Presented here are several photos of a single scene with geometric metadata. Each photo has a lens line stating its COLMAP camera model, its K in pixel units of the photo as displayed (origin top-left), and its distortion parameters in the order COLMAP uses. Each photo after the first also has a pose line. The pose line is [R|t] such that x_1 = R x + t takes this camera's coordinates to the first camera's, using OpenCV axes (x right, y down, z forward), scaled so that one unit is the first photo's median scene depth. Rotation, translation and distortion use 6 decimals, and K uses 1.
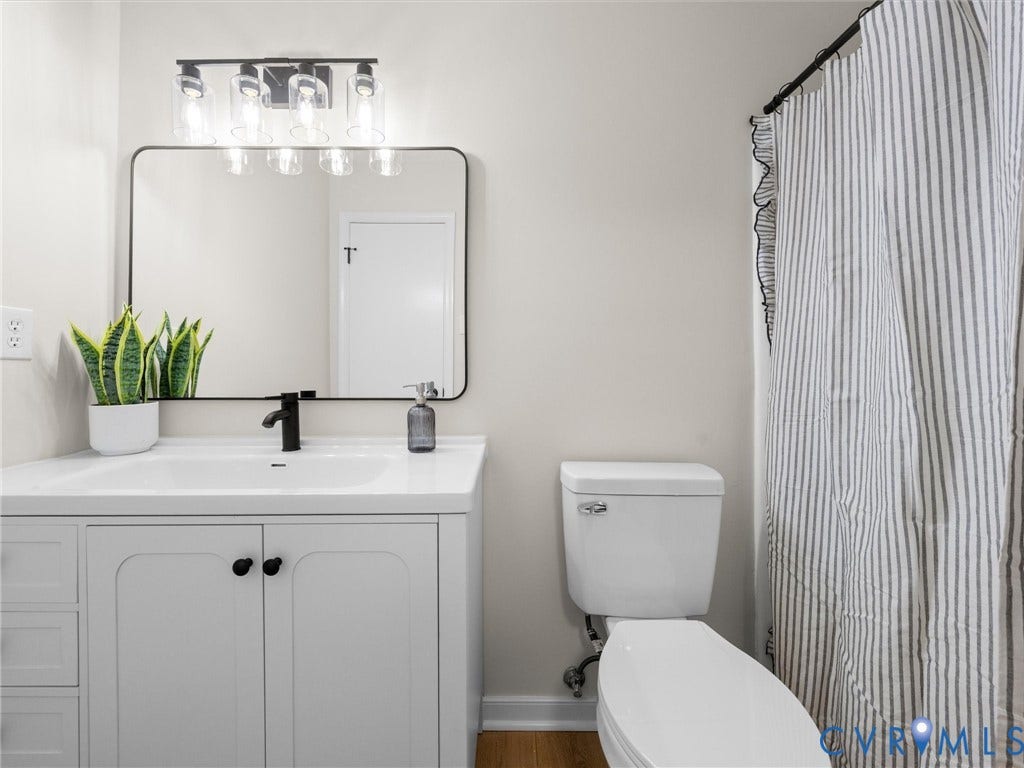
lens RADIAL K [[430.3, 0, 508.4], [0, 430.3, 367.0], [0, 0, 1]] dist [-0.000870, -0.000079]
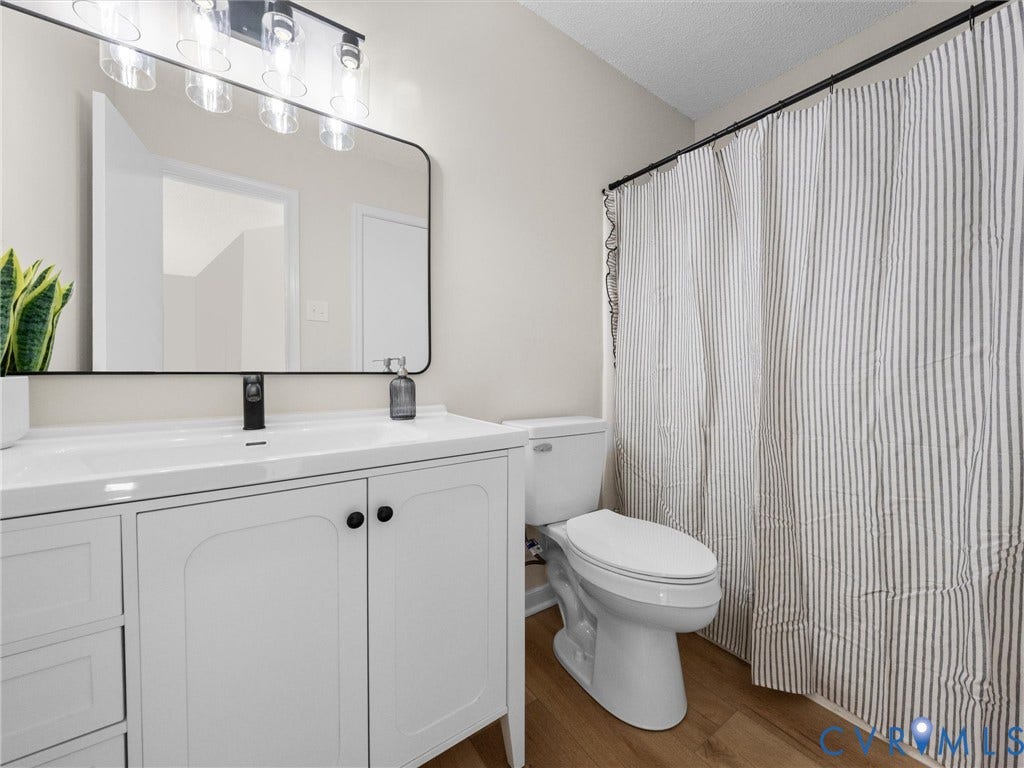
lens RADIAL K [[400.4, 0, 512.9], [0, 400.4, 377.7], [0, 0, 1]] dist [-0.001050, 0.000022]
pose [[0.816930, -0.006530, 0.576699, -0.558814], [-0.005865, 0.999790, 0.019628, 0.068207], [-0.576706, -0.019417, 0.816721, 0.006992]]
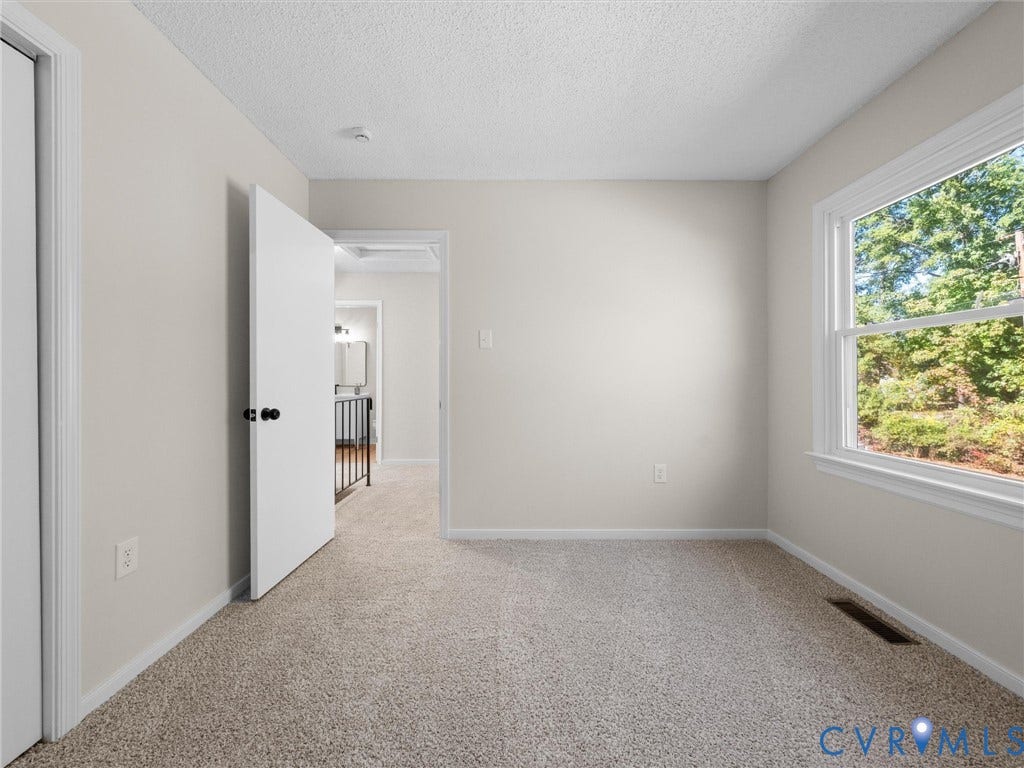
lens RADIAL K [[400.4, 0, 512.9], [0, 400.4, 377.7], [0, 0, 1]] dist [-0.001050, 0.000022]
pose [[0.999923, -0.002341, -0.012200, 2.076598], [0.002493, 0.999919, 0.012500, -0.105136], [0.012169, -0.012529, 0.999847, -4.625299]]
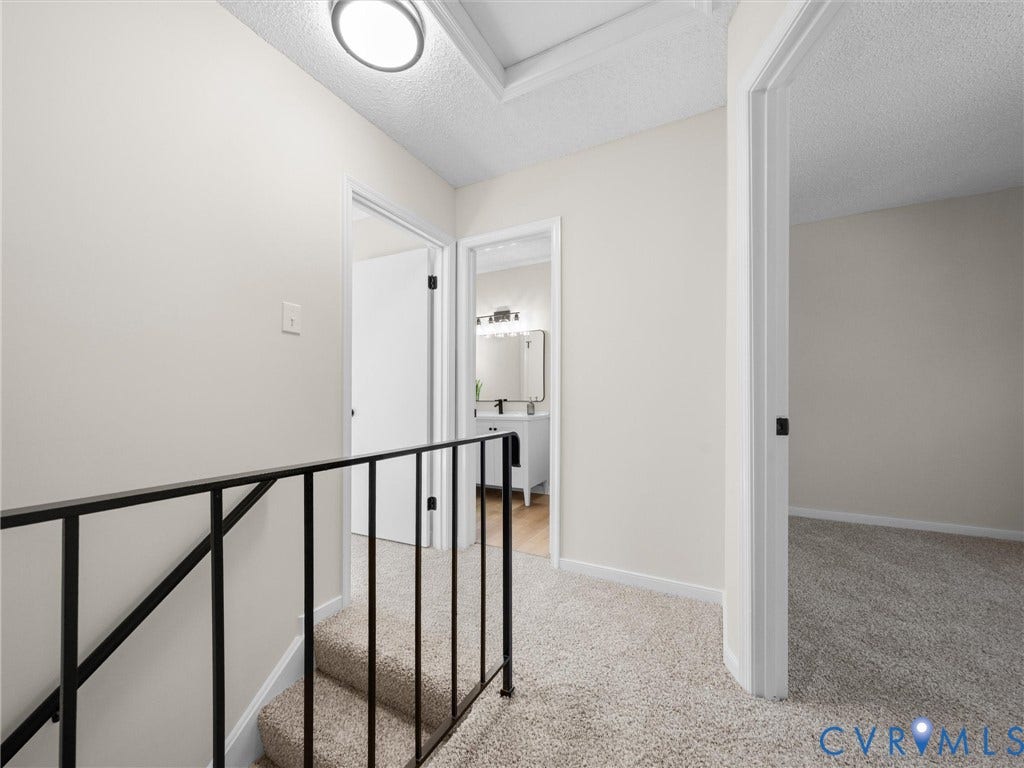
lens RADIAL K [[403.6, 0, 511.4], [0, 403.6, 392.2], [0, 0, 1]] dist [0.000134, 0.000192]
pose [[0.879238, -0.002973, -0.476374, 1.369585], [0.007833, 0.999936, 0.008217, -0.034310], [0.476319, -0.010956, 0.879204, -2.245616]]
